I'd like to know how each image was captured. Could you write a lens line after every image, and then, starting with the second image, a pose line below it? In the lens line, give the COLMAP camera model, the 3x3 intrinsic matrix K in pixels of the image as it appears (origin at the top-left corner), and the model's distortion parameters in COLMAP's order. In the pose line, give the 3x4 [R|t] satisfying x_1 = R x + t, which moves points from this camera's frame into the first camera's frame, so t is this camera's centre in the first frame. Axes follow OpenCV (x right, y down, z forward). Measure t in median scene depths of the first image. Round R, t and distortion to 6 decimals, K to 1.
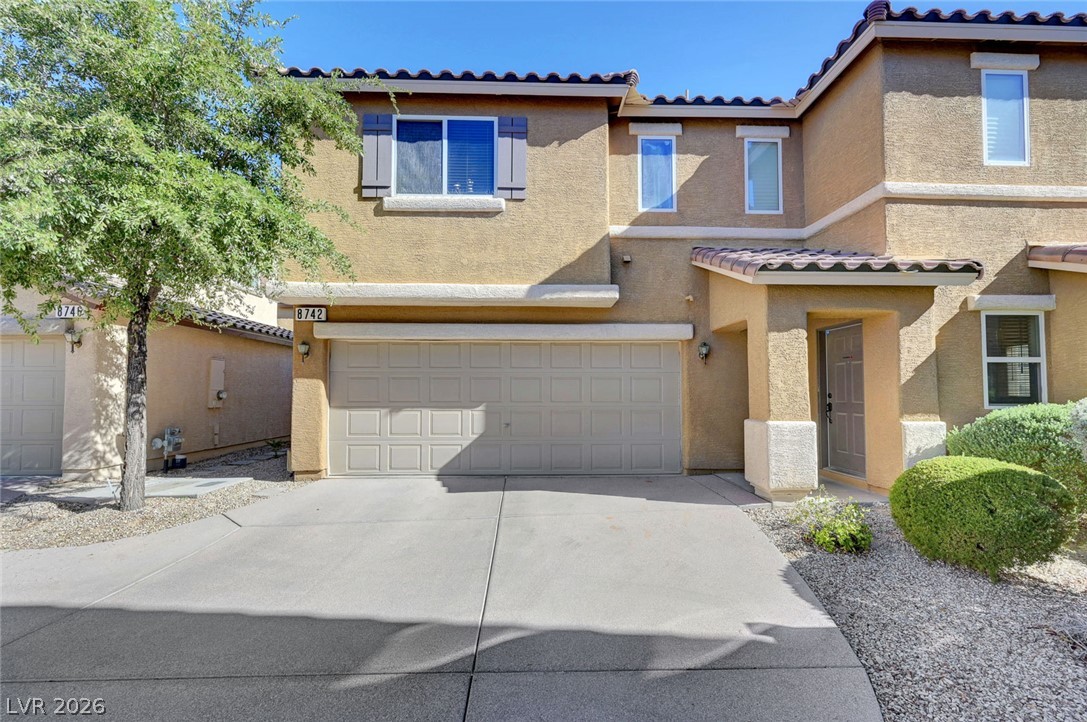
lens RADIAL K [[417.7, 0, 543.5], [0, 417.7, 361.0], [0, 0, 1]] dist [-0.000351, 0.000151]
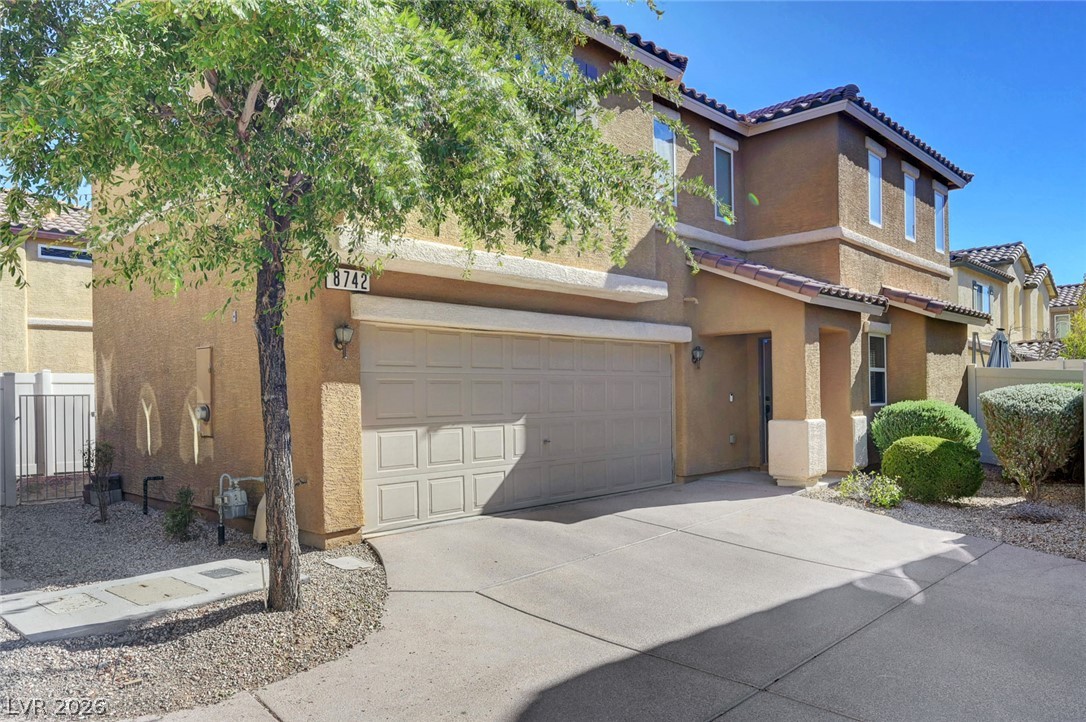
lens RADIAL K [[679.3, 0, 543.0], [0, 679.3, 361.0], [0, 0, 1]] dist [0.007671, 0.000923]
pose [[0.748449, 0.021665, 0.662838, -1.014386], [-0.030998, 0.999517, 0.002332, -0.002199], [-0.662467, -0.022292, 0.748759, 0.045506]]
